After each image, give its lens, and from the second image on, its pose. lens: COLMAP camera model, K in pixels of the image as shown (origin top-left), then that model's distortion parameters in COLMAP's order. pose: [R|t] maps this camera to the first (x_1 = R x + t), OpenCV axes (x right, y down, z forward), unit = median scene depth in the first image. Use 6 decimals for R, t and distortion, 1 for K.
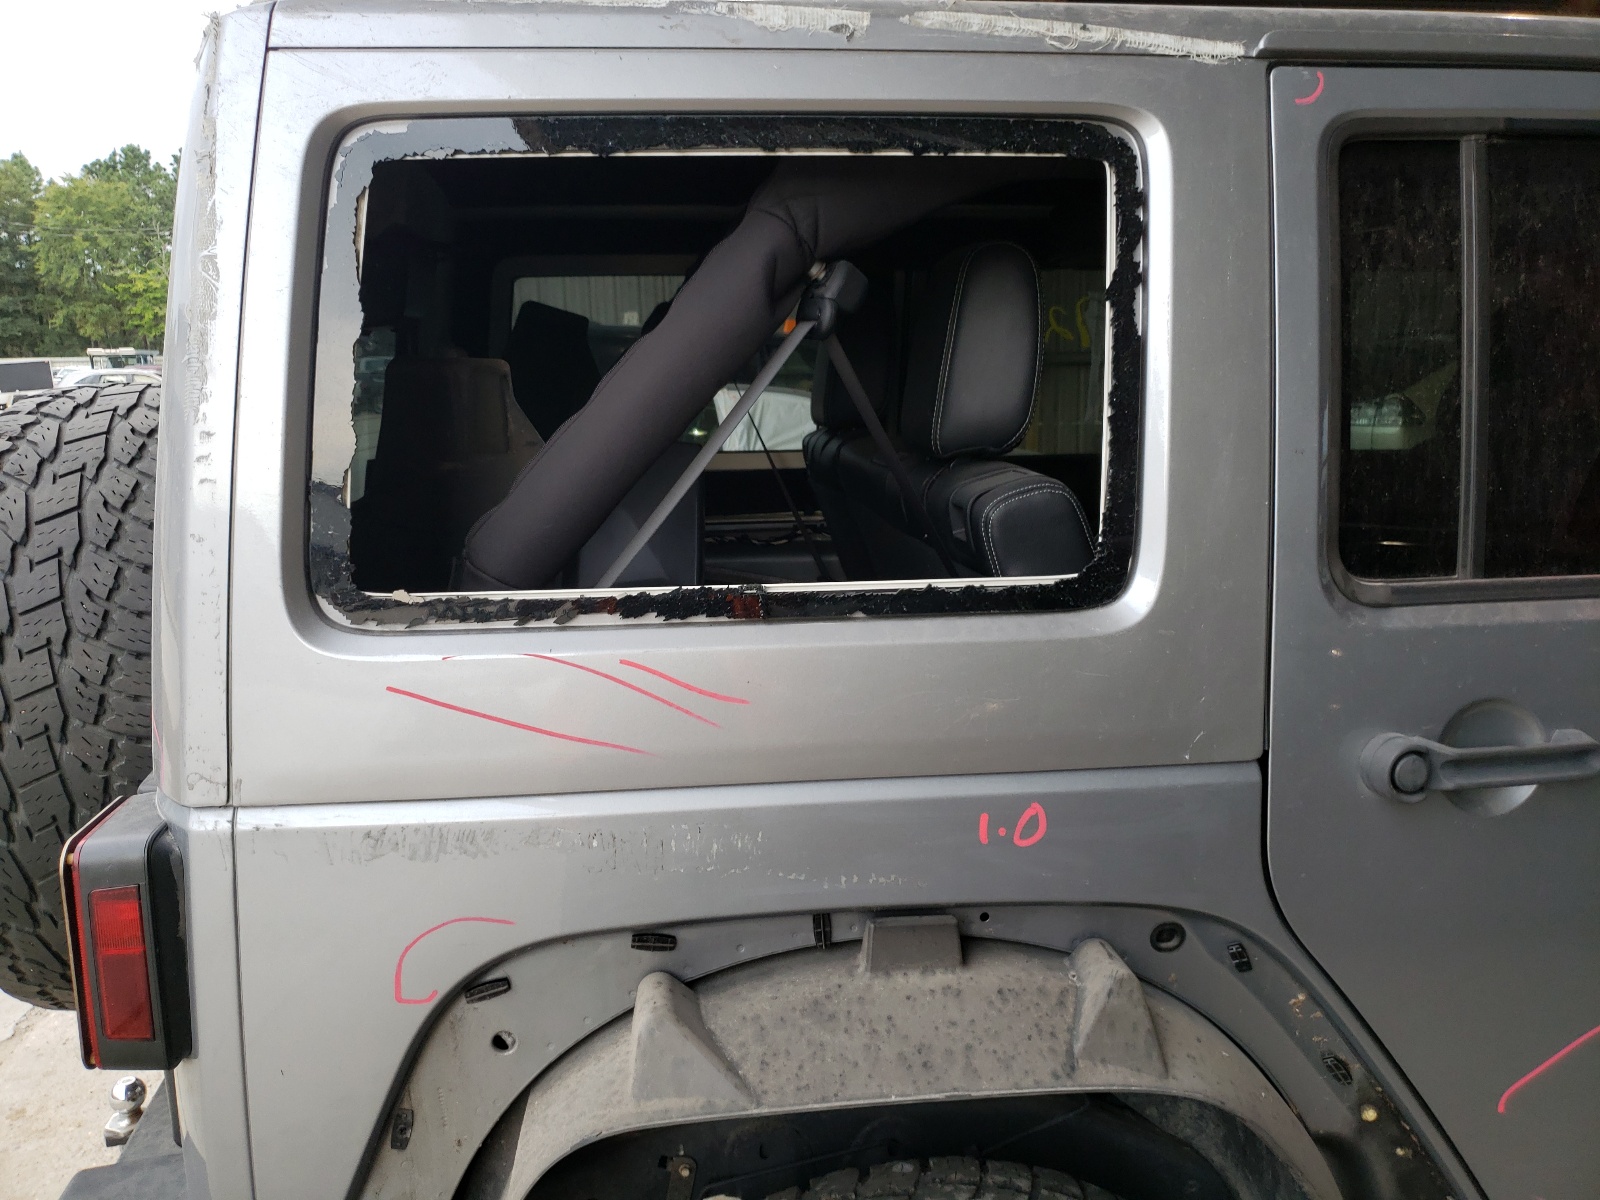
lens RADIAL K [[1279.3, 0, 796.0], [0, 1279.3, 556.9], [0, 0, 1]] dist [0.067981, -0.095626]
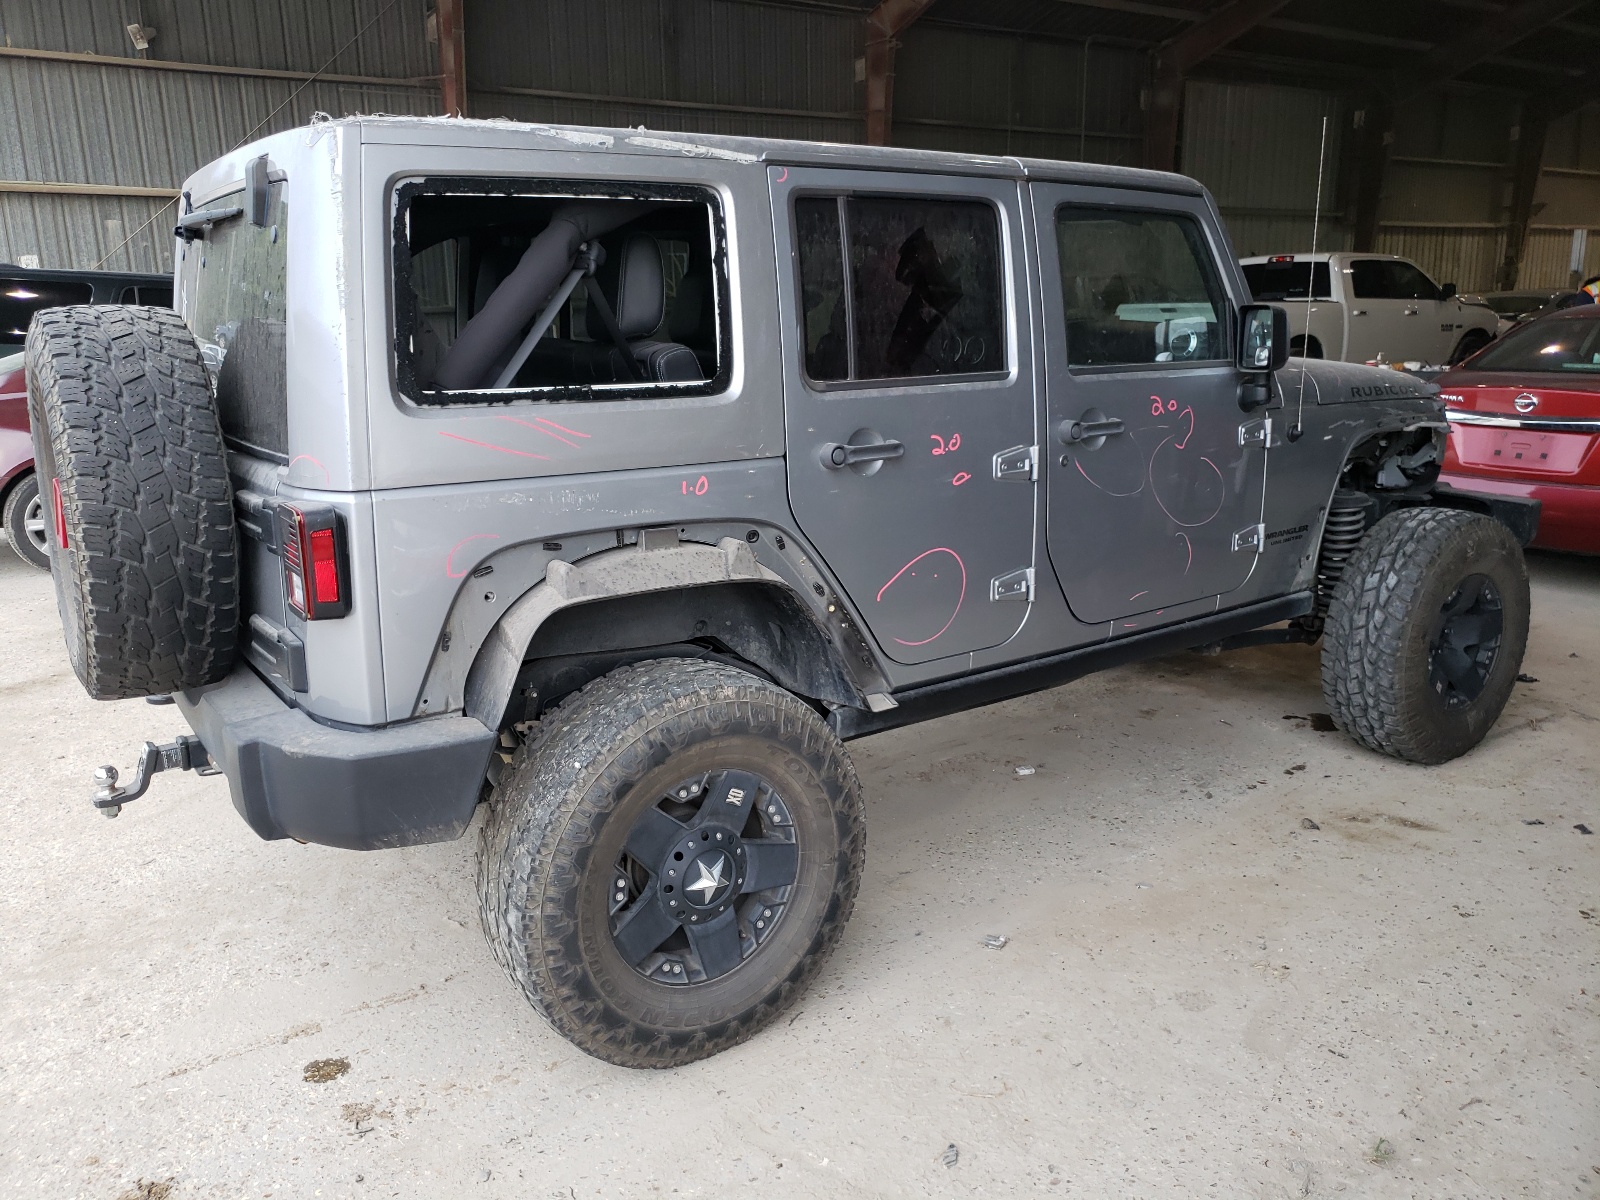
lens RADIAL K [[1305.5, 0, 800.0], [0, 1305.5, 600.0], [0, 0, 1]] dist [0.078530, -0.060939]
pose [[0.897259, -0.101912, 0.429582, -0.710028], [0.073905, 0.993935, 0.081432, 0.231272], [-0.435276, -0.041318, 0.899348, -1.261251]]
